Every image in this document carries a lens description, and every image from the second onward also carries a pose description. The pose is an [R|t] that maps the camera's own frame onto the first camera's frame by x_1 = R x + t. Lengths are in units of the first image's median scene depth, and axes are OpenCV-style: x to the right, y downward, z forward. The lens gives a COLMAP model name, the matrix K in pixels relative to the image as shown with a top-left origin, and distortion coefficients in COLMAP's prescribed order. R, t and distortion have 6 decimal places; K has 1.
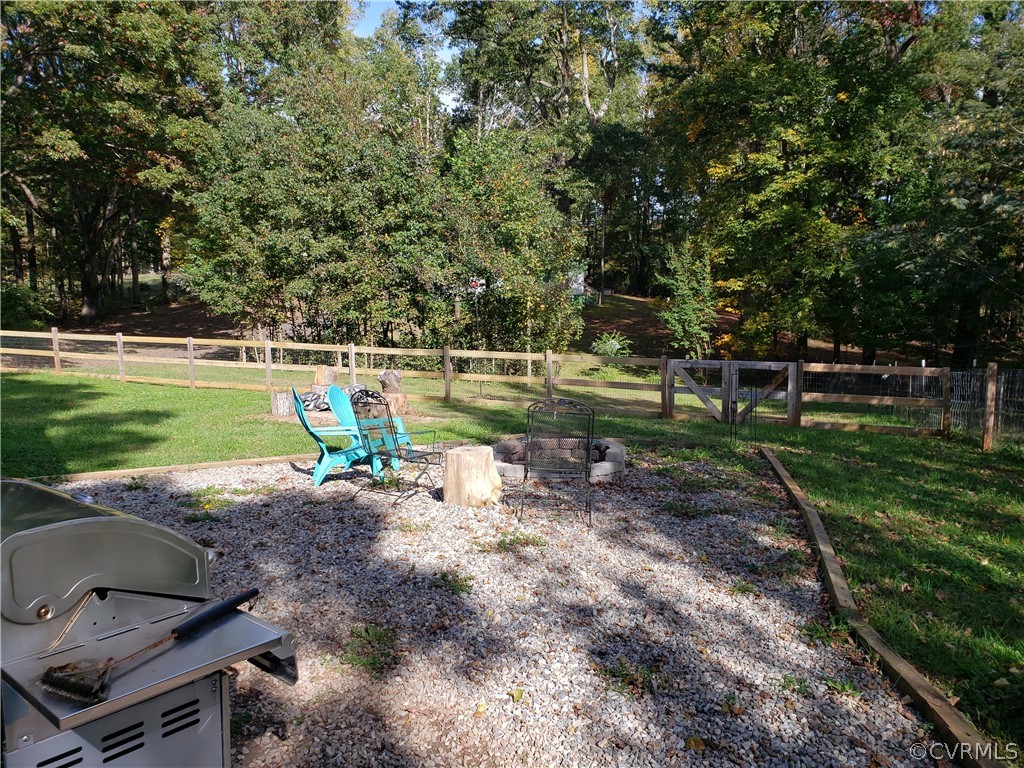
lens RADIAL K [[806.5, 0, 512.0], [0, 806.5, 382.3], [0, 0, 1]] dist [0.030858, 0.002947]
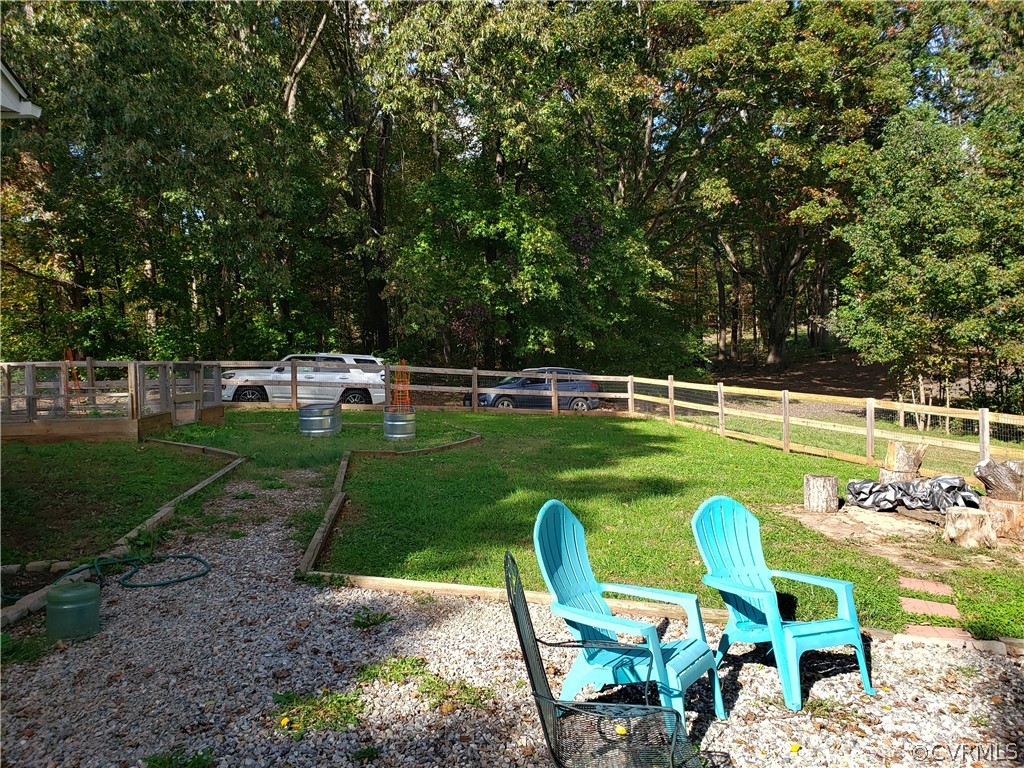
lens RADIAL K [[806.5, 0, 511.9], [0, 806.5, 369.3], [0, 0, 1]] dist [0.030858, 0.002947]
pose [[0.666309, 0.016958, -0.745483, 0.024521], [-0.073714, 0.996342, -0.043222, -0.013731], [0.742023, 0.083752, 0.665122, 0.161976]]
